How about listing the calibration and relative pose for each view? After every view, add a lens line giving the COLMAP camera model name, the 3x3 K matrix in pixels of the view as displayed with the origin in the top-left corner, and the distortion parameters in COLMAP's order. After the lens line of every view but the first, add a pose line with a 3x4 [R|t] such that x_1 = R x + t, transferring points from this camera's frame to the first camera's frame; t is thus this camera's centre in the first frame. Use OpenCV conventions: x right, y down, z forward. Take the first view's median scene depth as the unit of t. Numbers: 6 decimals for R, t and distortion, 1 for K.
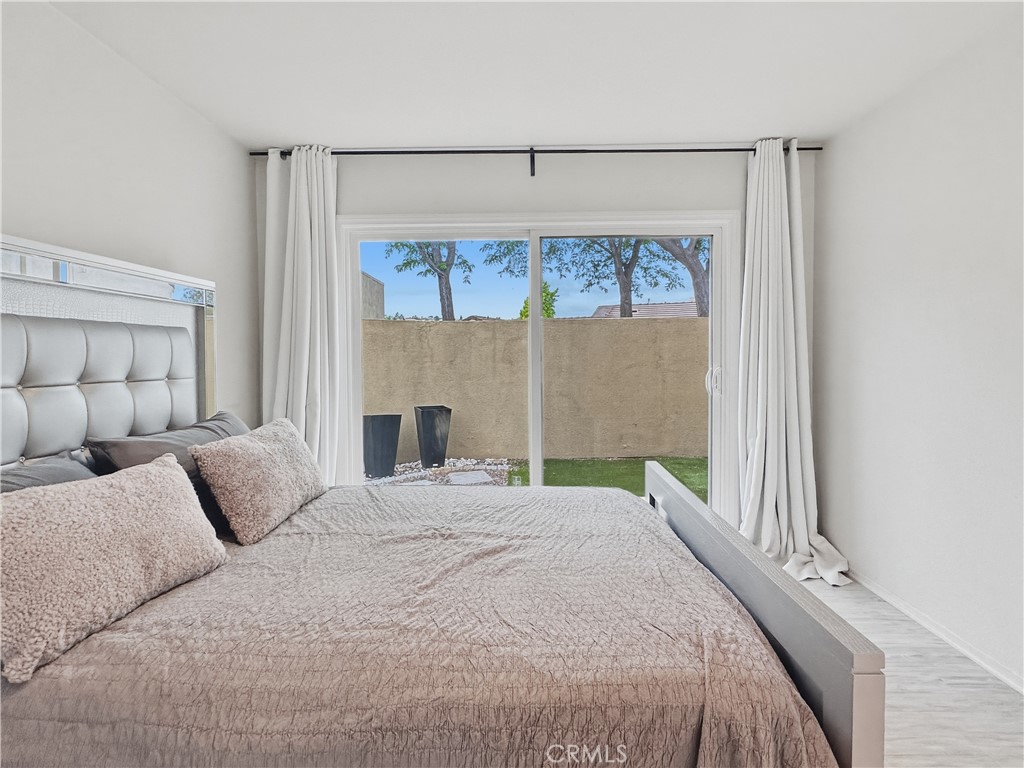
lens RADIAL K [[528.3, 0, 509.1], [0, 528.3, 366.9], [0, 0, 1]] dist [0.000837, -0.000694]
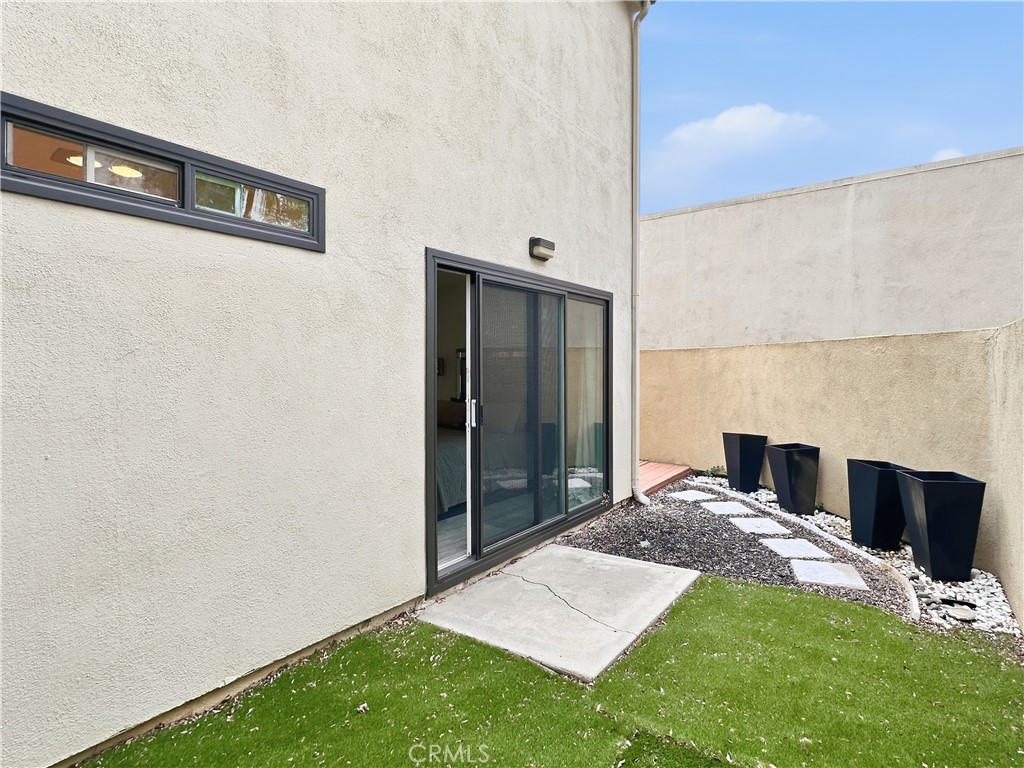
lens RADIAL K [[518.3, 0, 515.7], [0, 518.3, 367.7], [0, 0, 1]] dist [-0.000474, -0.000325]
pose [[-0.592205, 0.011945, -0.805699, 0.670277], [-0.014254, 0.999578, 0.025297, -0.059095], [0.805661, 0.026465, -0.591785, 1.053091]]
